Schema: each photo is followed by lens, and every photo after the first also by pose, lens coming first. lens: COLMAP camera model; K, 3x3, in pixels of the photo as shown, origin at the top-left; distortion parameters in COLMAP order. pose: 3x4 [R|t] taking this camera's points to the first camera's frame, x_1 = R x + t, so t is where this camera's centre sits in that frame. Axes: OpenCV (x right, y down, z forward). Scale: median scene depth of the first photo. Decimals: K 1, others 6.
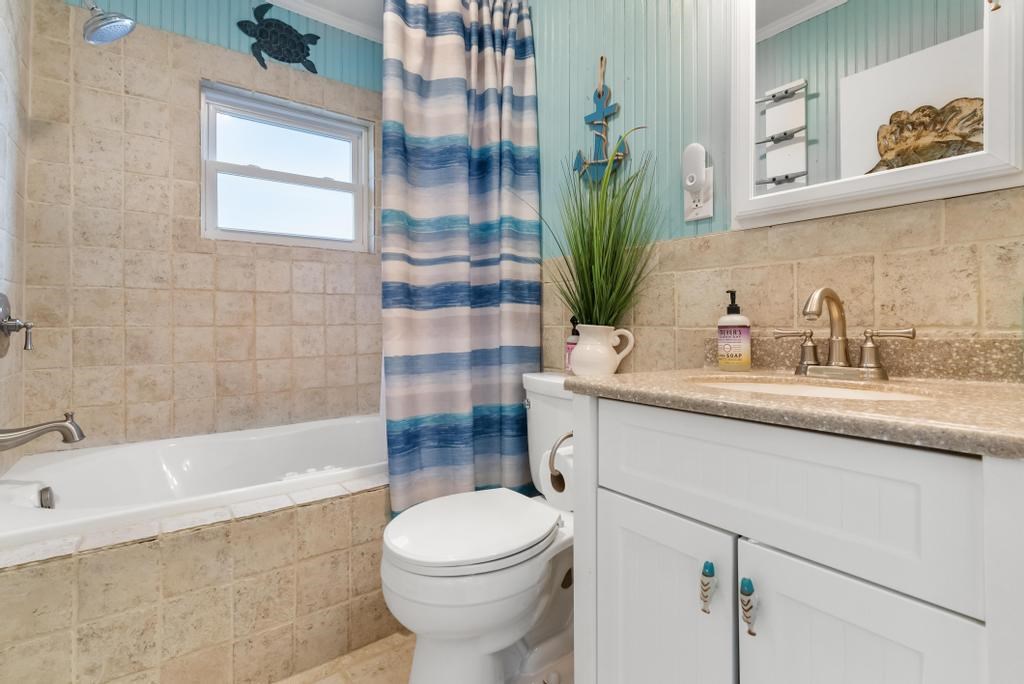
lens RADIAL K [[489.3, 0, 509.8], [0, 489.3, 315.4], [0, 0, 1]] dist [-0.001855, 0.002088]
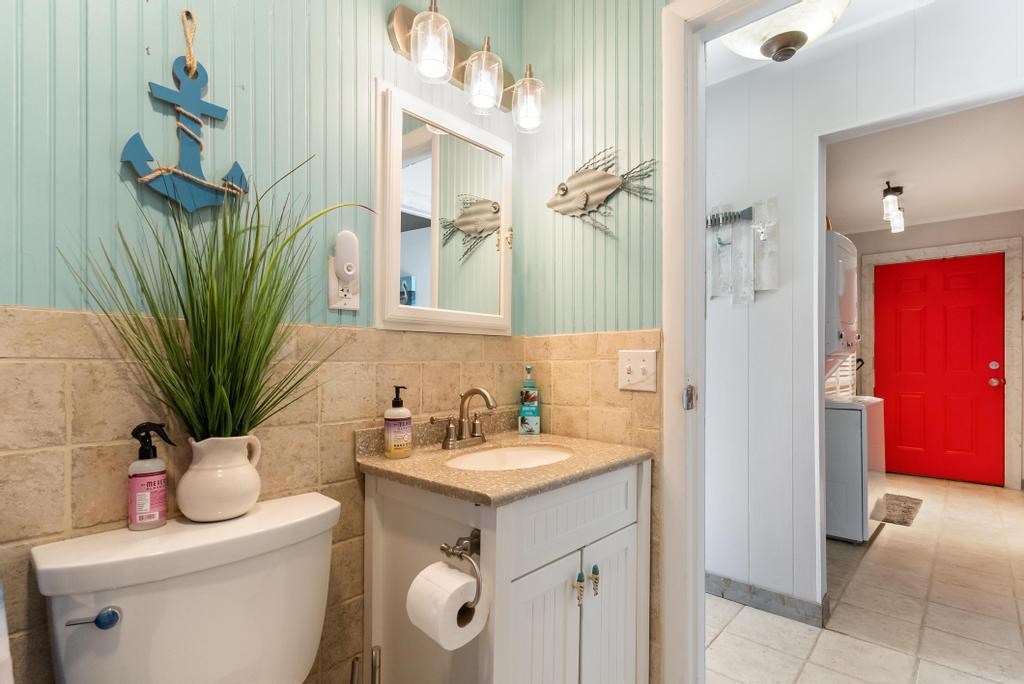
lens RADIAL K [[489.3, 0, 503.6], [0, 489.3, 361.5], [0, 0, 1]] dist [-0.001855, 0.002088]
pose [[-0.163302, -0.003710, 0.986569, -0.893760], [-0.018524, 0.999828, 0.000694, -0.144051], [-0.986402, -0.018162, -0.163343, 1.216633]]
